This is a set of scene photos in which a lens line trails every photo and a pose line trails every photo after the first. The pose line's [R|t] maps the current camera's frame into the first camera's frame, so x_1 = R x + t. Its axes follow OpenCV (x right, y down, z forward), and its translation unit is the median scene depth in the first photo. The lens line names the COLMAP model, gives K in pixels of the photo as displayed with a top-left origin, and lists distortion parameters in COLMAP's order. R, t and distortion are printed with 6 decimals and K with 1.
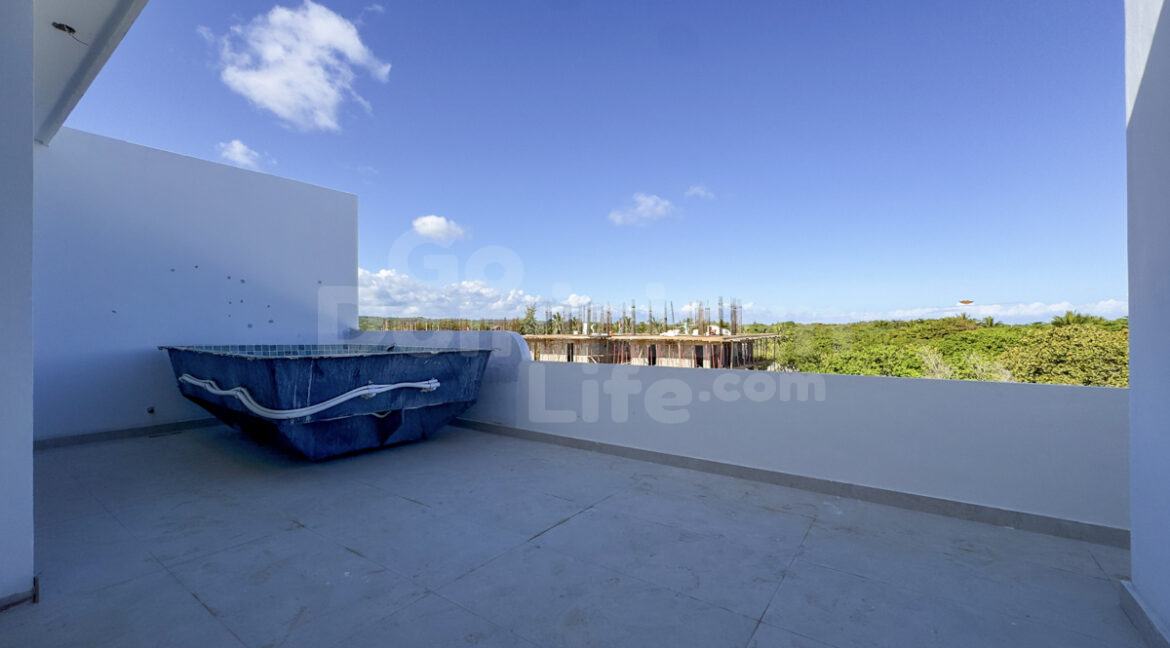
lens RADIAL K [[472.8, 0, 585.0], [0, 472.8, 324.0], [0, 0, 1]] dist [-0.000525, 0.000133]
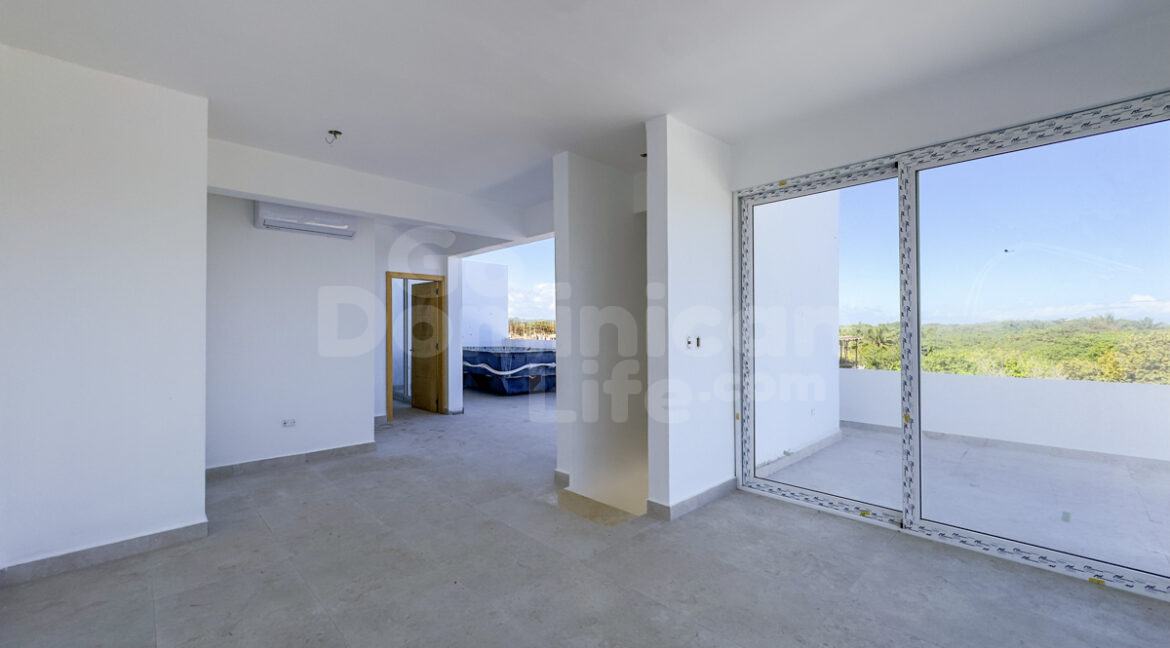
lens RADIAL K [[472.8, 0, 585.0], [0, 472.8, 324.0], [0, 0, 1]] dist [-0.000525, 0.000133]
pose [[0.982292, -0.000641, -0.187356, 0.046255], [0.000494, 1.000000, -0.000827, -0.012352], [0.187357, 0.000720, 0.982292, -0.217578]]
